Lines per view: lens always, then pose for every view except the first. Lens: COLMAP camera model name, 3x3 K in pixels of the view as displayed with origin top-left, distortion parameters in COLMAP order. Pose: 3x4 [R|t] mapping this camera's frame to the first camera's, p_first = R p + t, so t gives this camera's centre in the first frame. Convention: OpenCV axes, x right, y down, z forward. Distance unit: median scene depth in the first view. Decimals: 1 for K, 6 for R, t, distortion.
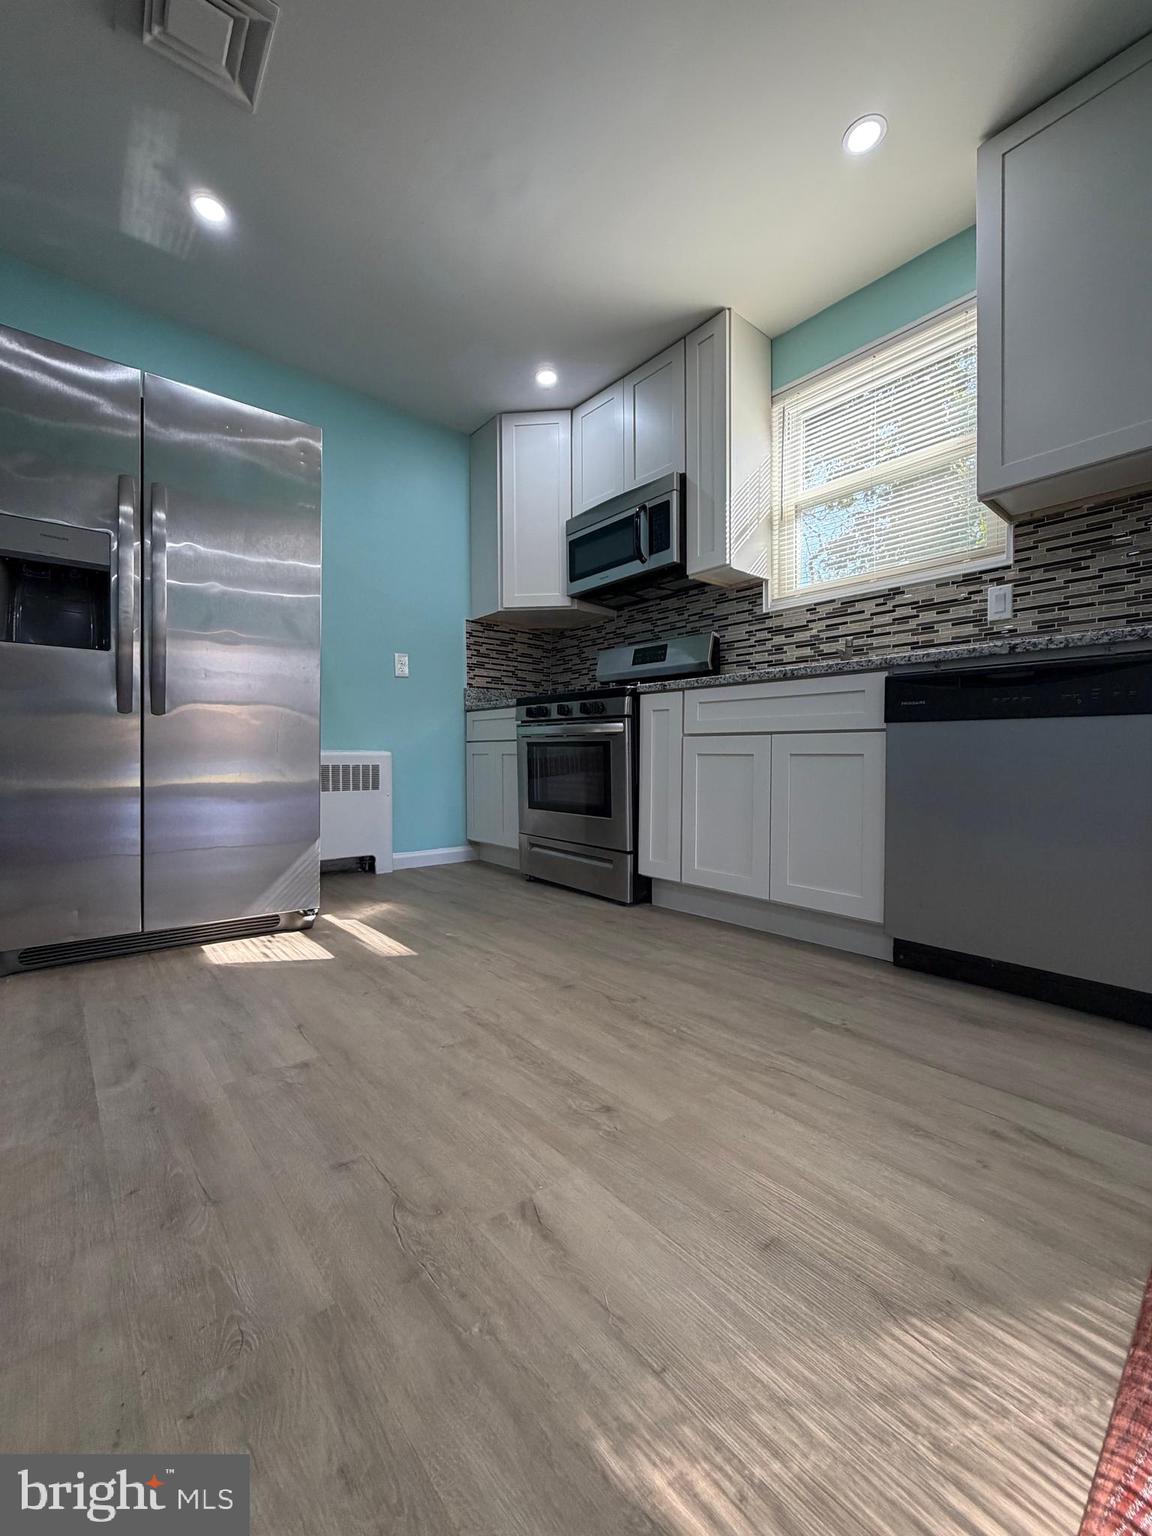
lens RADIAL K [[611.4, 0, 571.0], [0, 611.4, 760.3], [0, 0, 1]] dist [-0.000004, 0.000083]
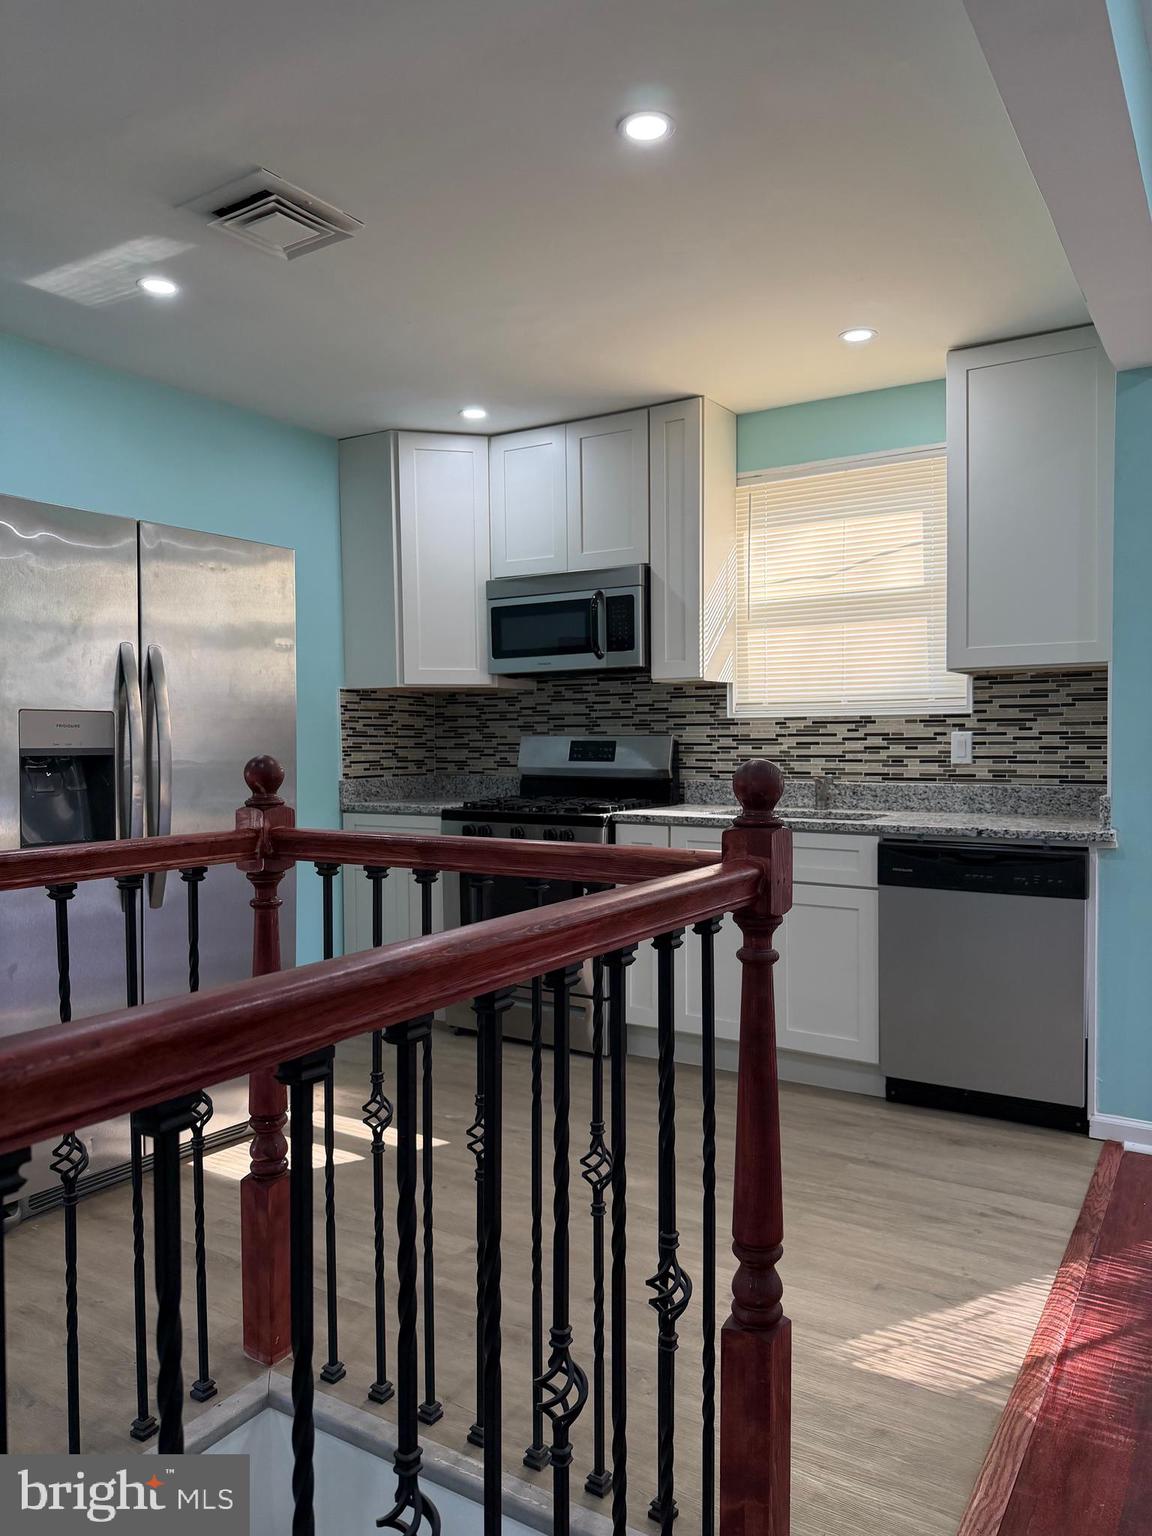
lens RADIAL K [[1072.9, 0, 576.0], [0, 1072.9, 768.0], [0, 0, 1]] dist [0.184663, -0.380545]
pose [[0.952895, -0.015987, 0.302877, -0.422503], [0.010665, 0.999758, 0.019218, -0.219560], [-0.303111, -0.015082, 0.952836, -0.499360]]
